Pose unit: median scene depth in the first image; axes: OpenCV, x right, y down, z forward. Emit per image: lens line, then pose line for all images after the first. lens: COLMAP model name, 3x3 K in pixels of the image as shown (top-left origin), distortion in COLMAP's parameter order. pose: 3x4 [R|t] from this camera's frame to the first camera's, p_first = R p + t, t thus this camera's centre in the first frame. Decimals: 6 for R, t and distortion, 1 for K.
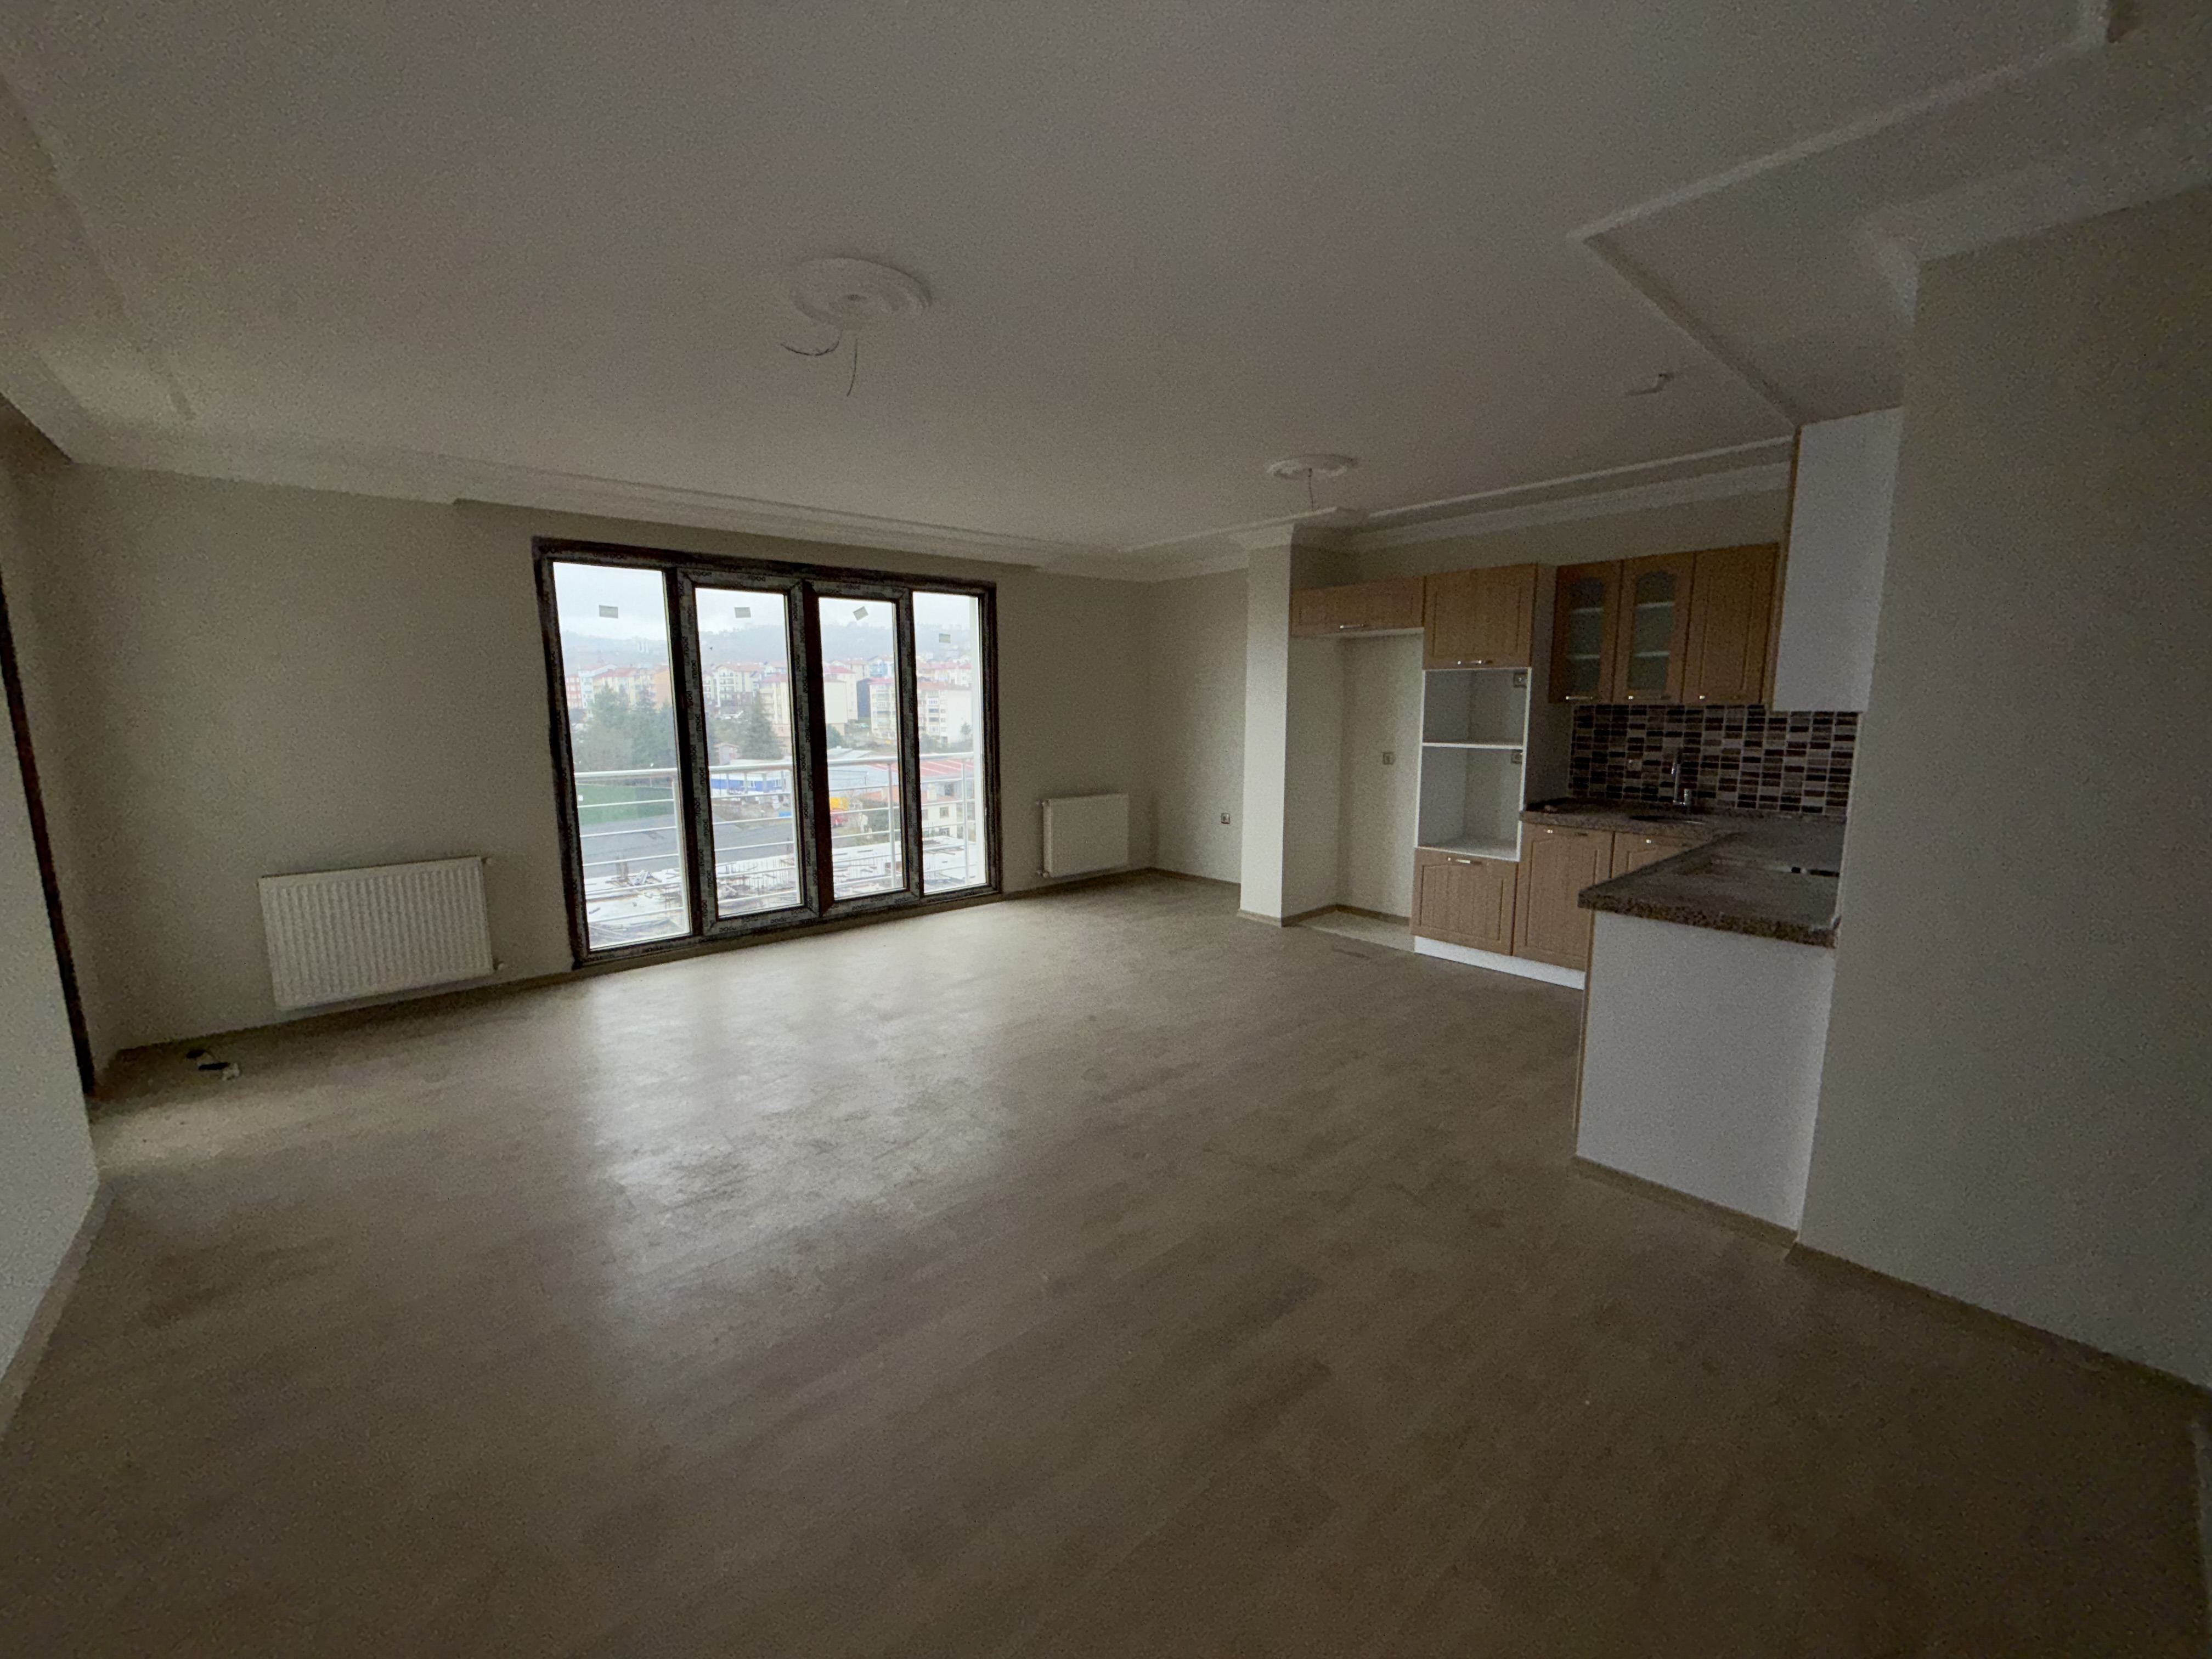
lens RADIAL K [[878.1, 0, 1102.5], [0, 878.1, 821.0], [0, 0, 1]] dist [0.004092, -0.001049]
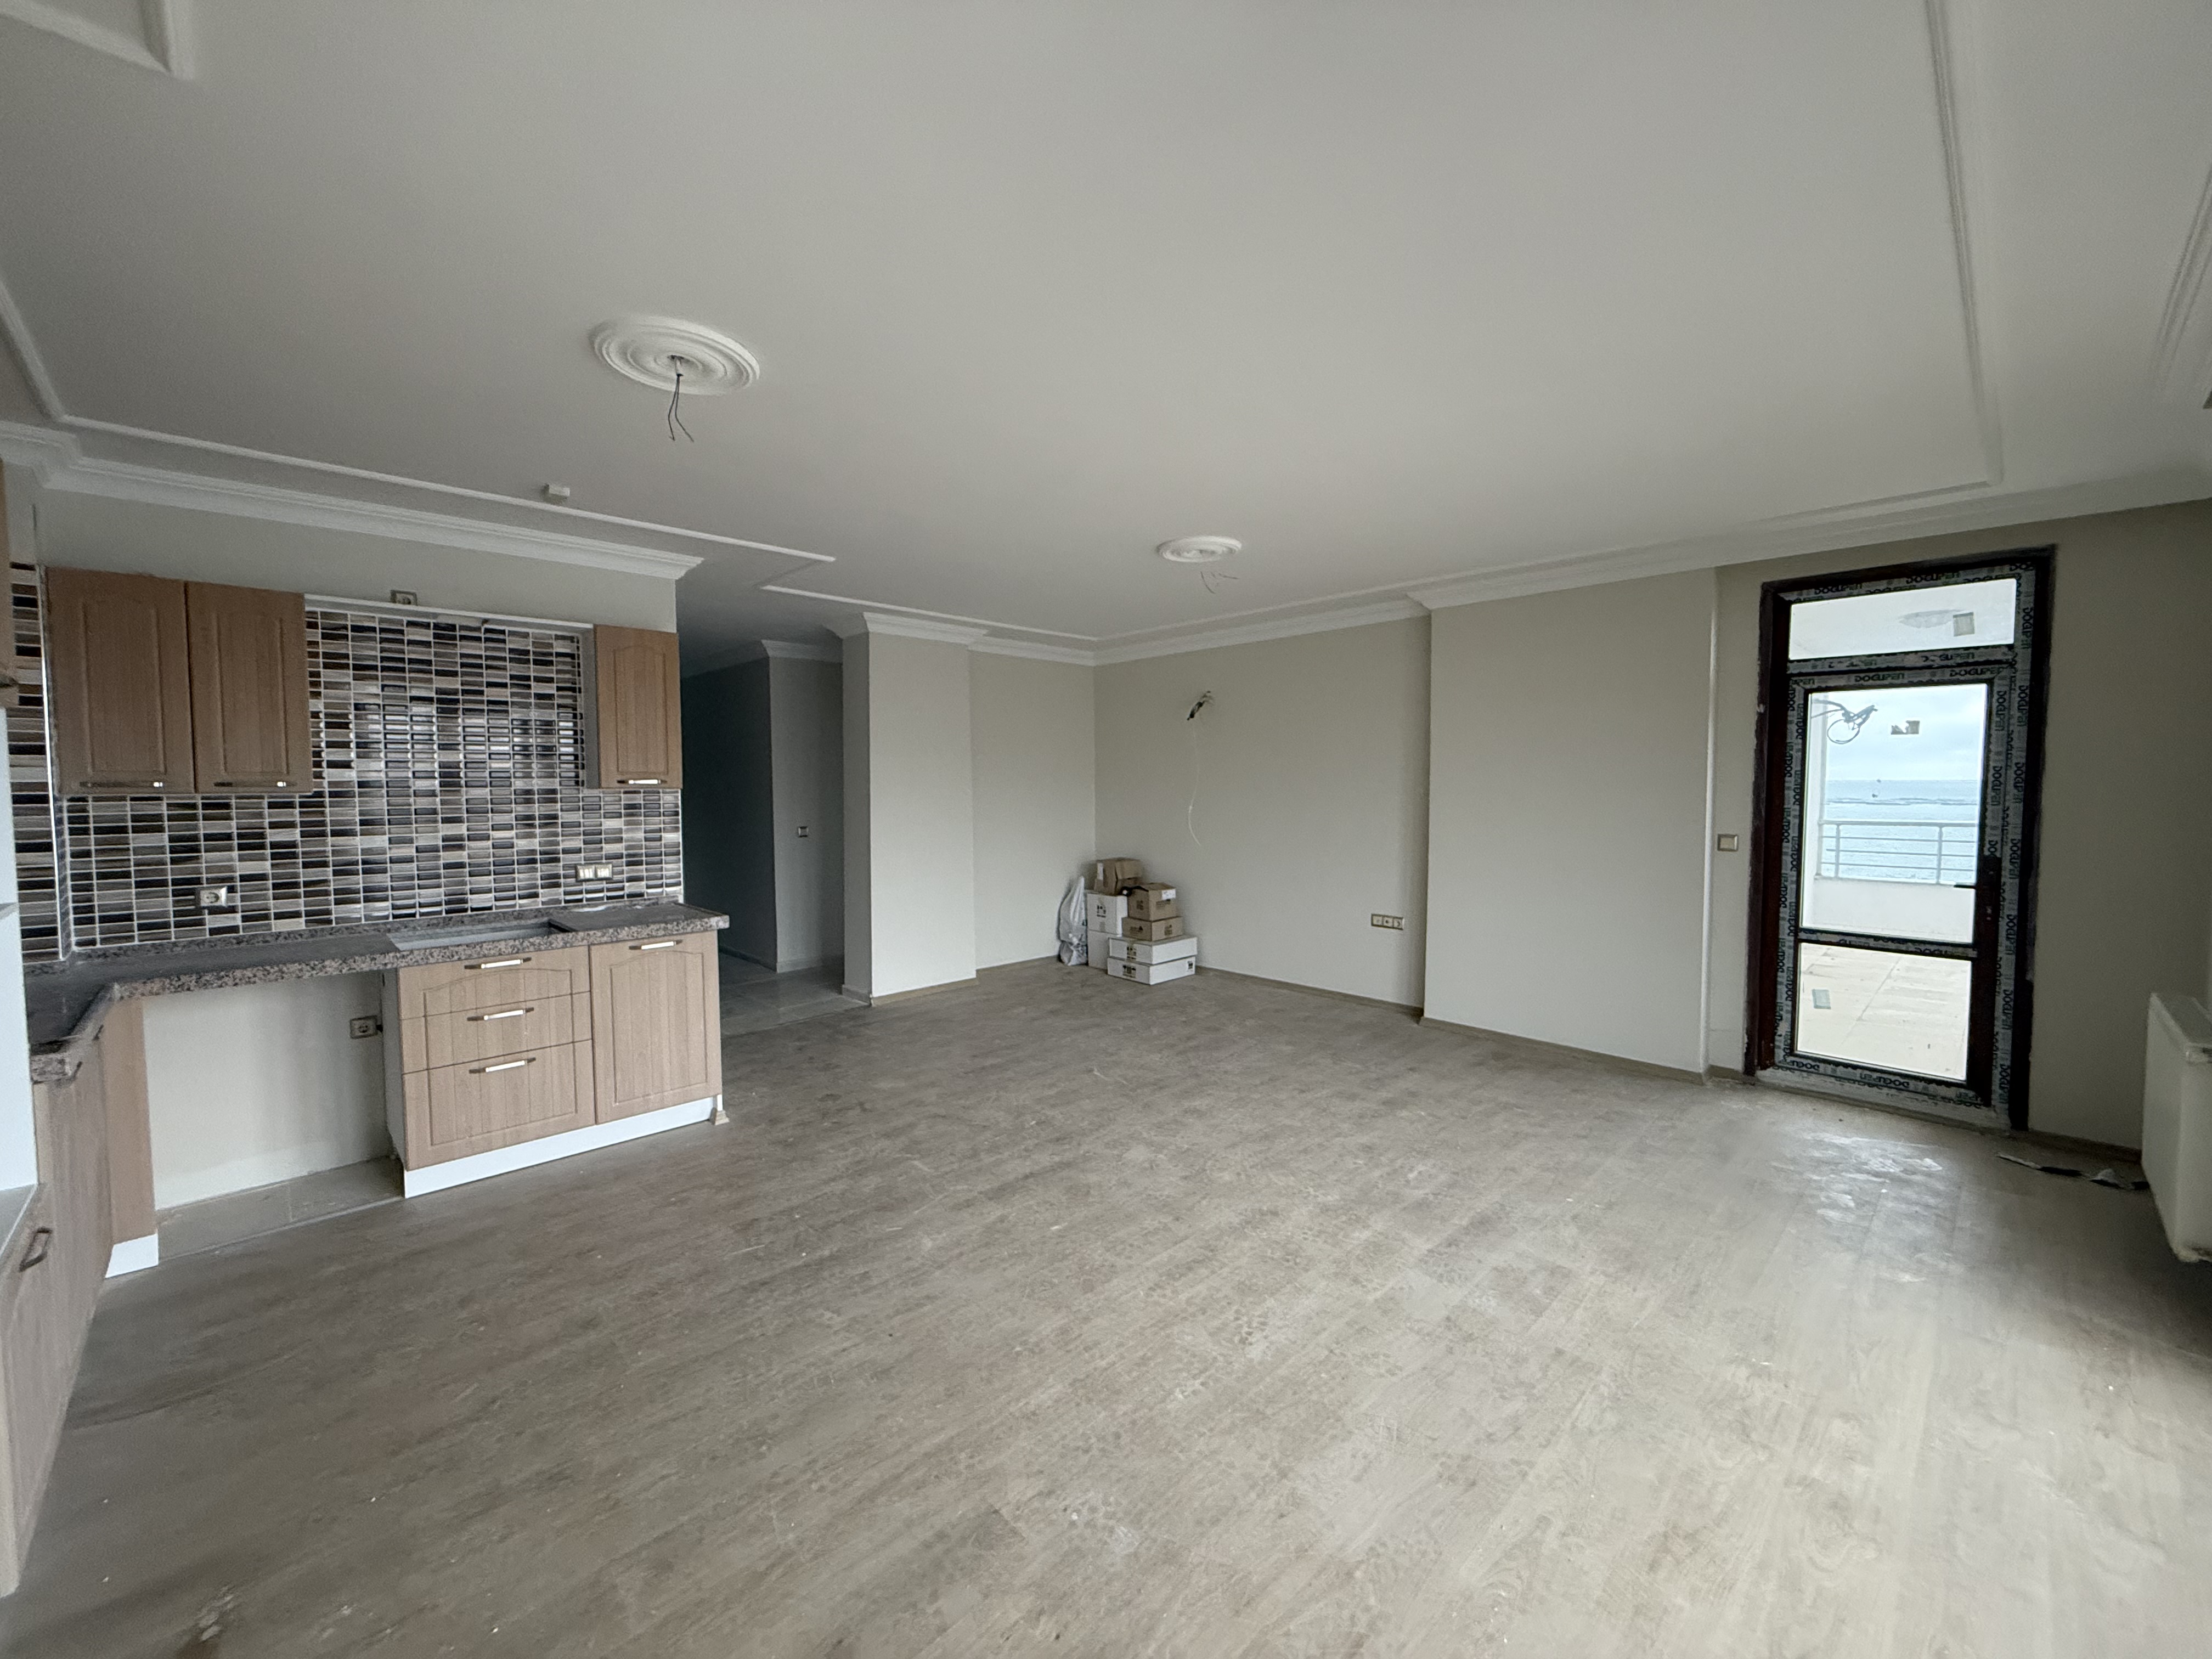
lens RADIAL K [[878.1, 0, 1105.8], [0, 878.1, 831.1], [0, 0, 1]] dist [0.004092, -0.001049]
pose [[-0.998643, 0.015633, -0.049683, 0.001434], [0.005704, 0.980980, 0.194026, -0.202374], [0.051771, 0.193480, -0.979737, 1.486680]]
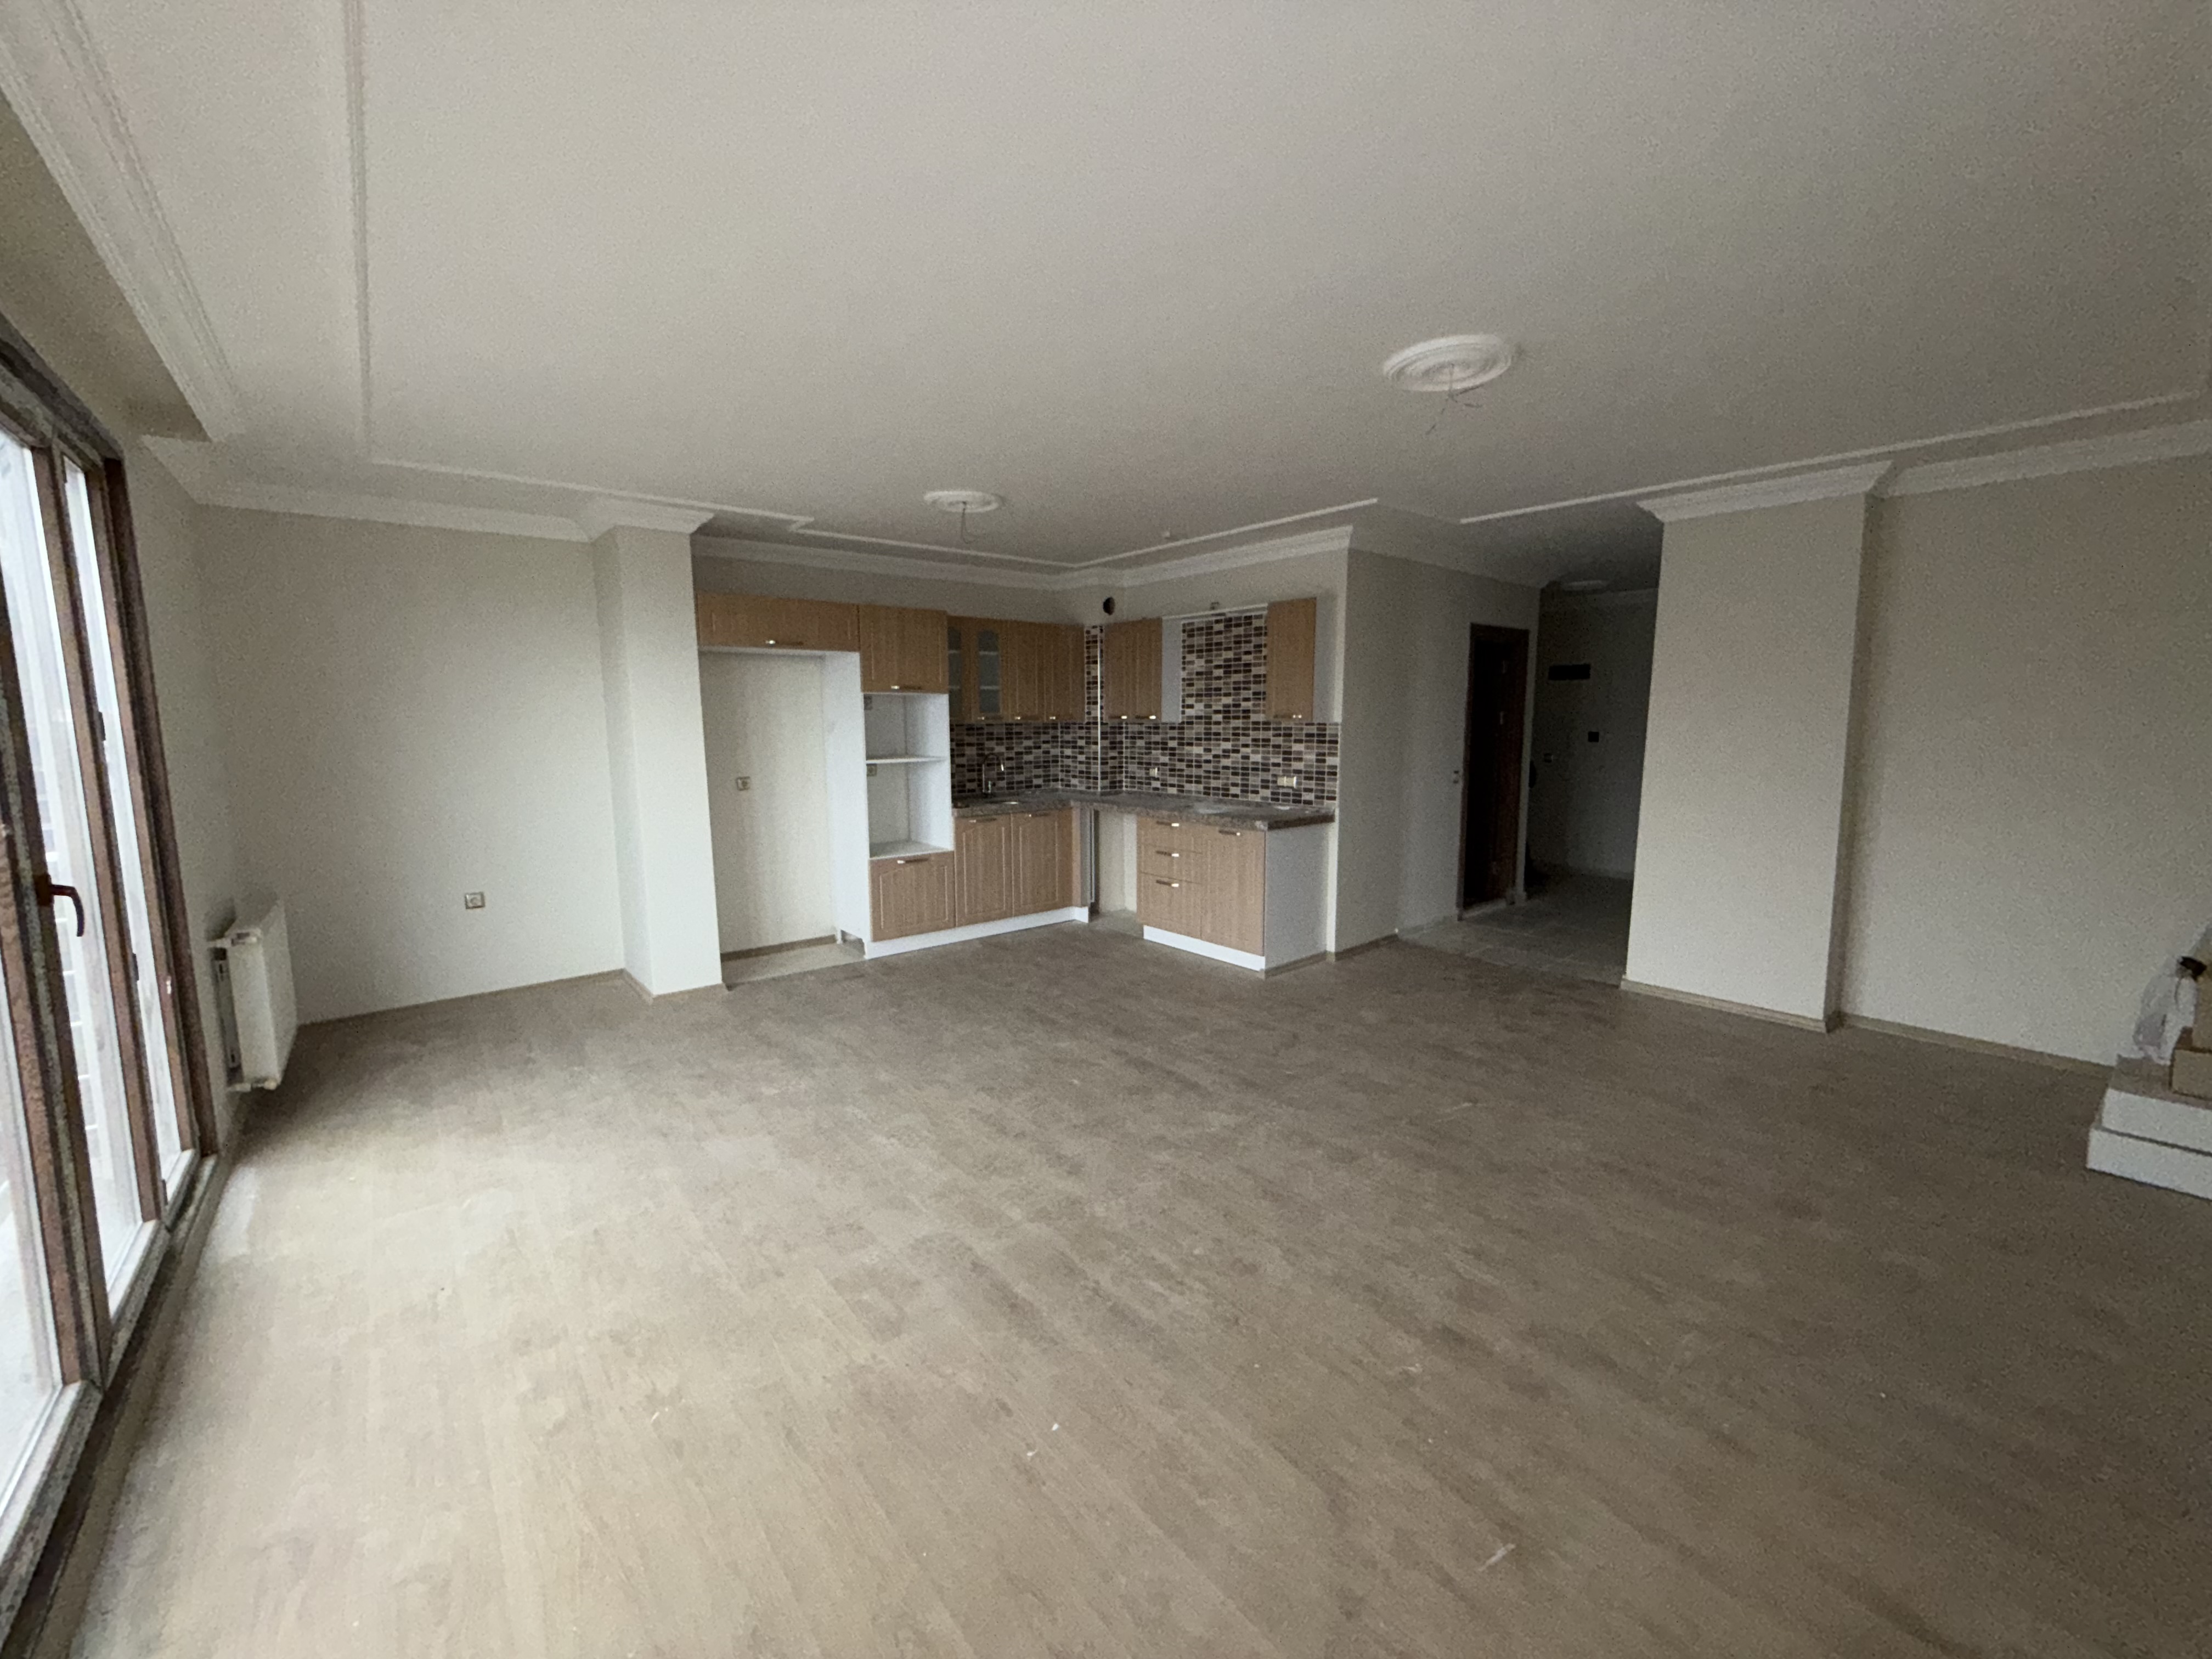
lens RADIAL K [[878.1, 0, 1092.7], [0, 878.1, 824.5], [0, 0, 1]] dist [0.004092, -0.001049]
pose [[0.034906, -0.115813, 0.992658, -0.794159], [0.143045, 0.983615, 0.109728, -0.103457], [-0.989100, 0.138165, 0.050901, 0.787855]]
